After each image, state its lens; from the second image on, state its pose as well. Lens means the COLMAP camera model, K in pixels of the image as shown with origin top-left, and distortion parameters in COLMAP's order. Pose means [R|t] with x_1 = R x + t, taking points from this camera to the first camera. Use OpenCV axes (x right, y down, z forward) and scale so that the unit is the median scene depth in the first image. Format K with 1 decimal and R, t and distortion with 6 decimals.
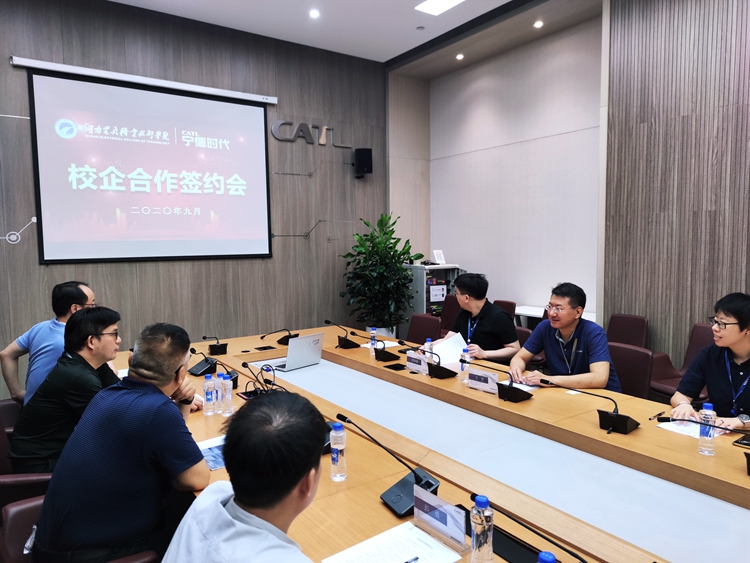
lens RADIAL K [[522.0, 0, 375.5], [0, 522.0, 279.4], [0, 0, 1]] dist [0.056947, -0.019406]
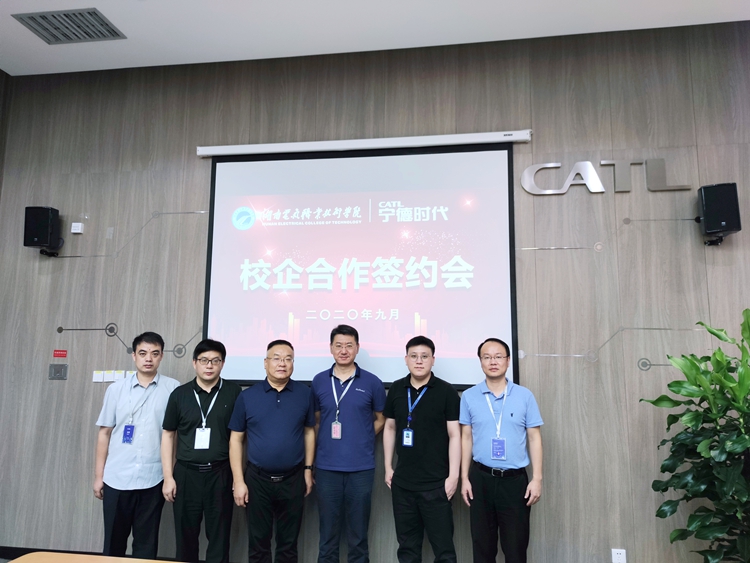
lens RADIAL K [[522.0, 0, 374.6], [0, 522.0, 283.9], [0, 0, 1]] dist [0.056947, -0.019406]
pose [[0.719708, -0.070062, -0.690732, 0.104711], [-0.078119, 0.980405, -0.180839, -0.046255], [0.689868, 0.184111, 0.700133, 0.519532]]
